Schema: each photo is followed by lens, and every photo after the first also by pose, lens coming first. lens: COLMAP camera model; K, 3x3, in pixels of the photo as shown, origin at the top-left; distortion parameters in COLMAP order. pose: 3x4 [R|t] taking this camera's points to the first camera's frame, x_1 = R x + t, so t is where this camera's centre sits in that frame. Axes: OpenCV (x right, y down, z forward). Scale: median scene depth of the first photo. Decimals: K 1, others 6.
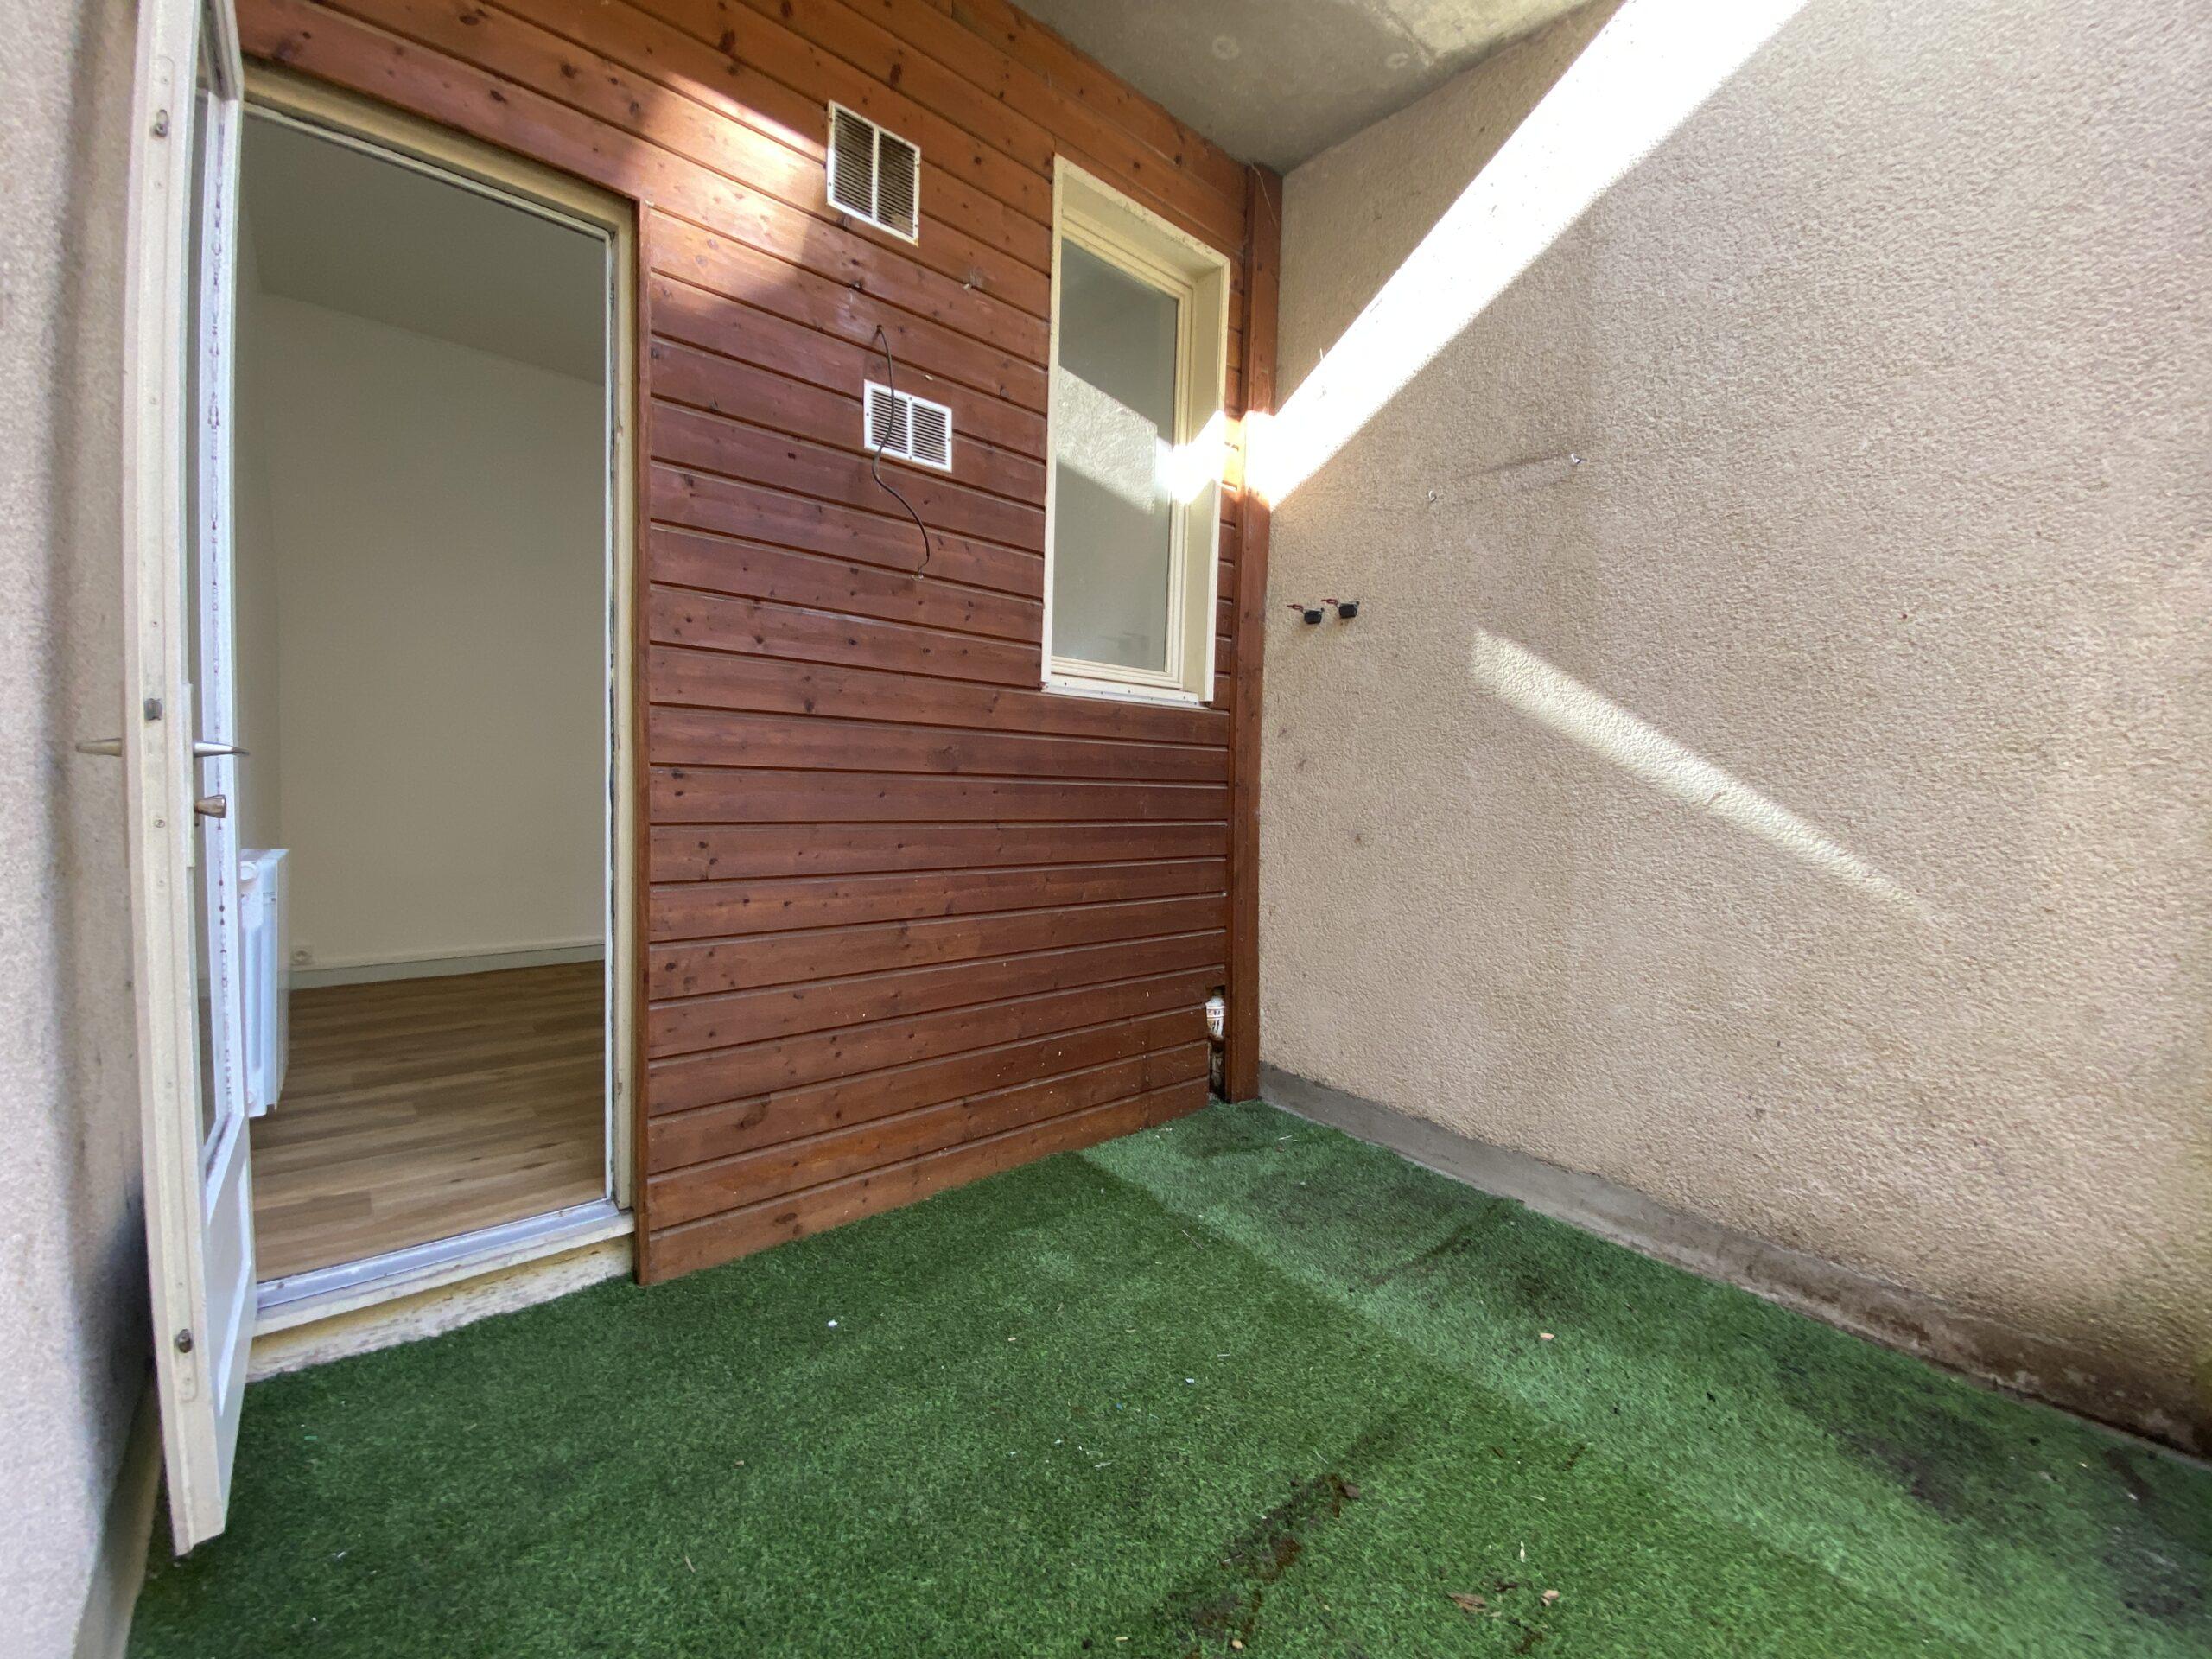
lens RADIAL K [[892.9, 0, 1100.6], [0, 892.9, 823.6], [0, 0, 1]] dist [0.034804, -0.027256]
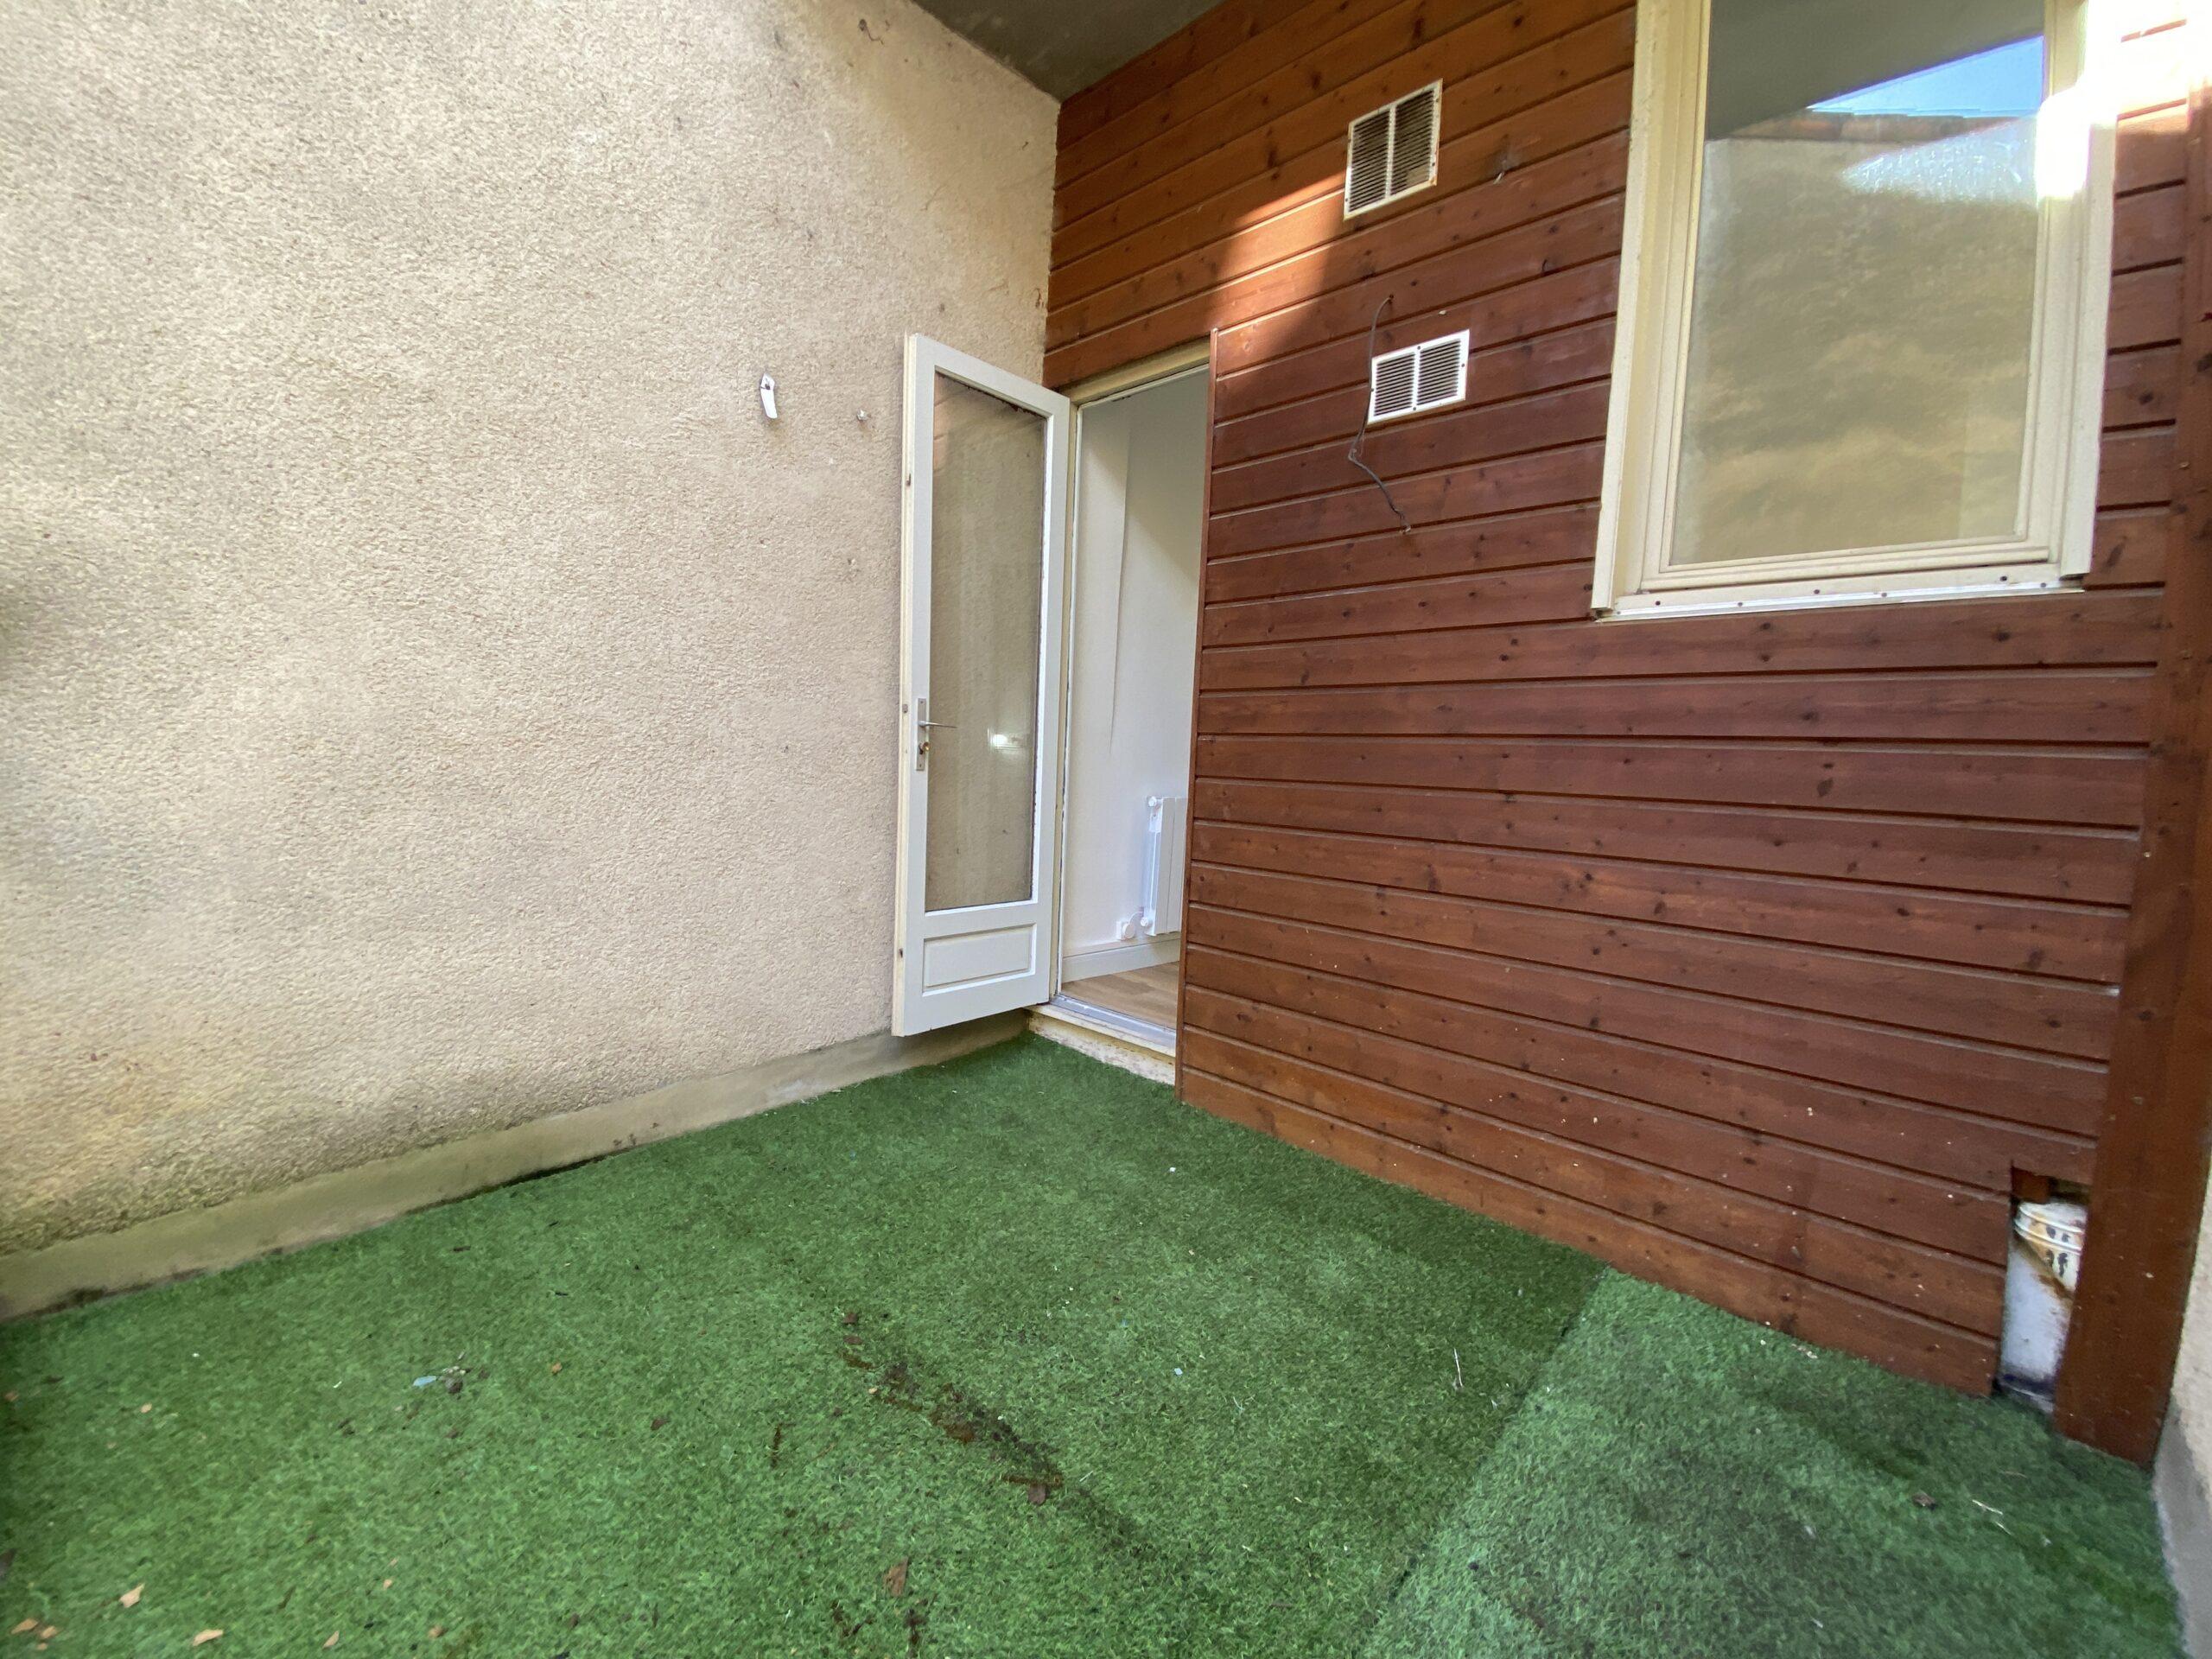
lens RADIAL K [[892.9, 0, 1100.6], [0, 892.9, 823.6], [0, 0, 1]] dist [0.034804, -0.027256]
pose [[0.107318, 0.053438, -0.992788, 0.759930], [-0.086949, 0.995233, 0.044171, 0.024989], [0.990415, 0.081581, 0.111453, 0.607696]]
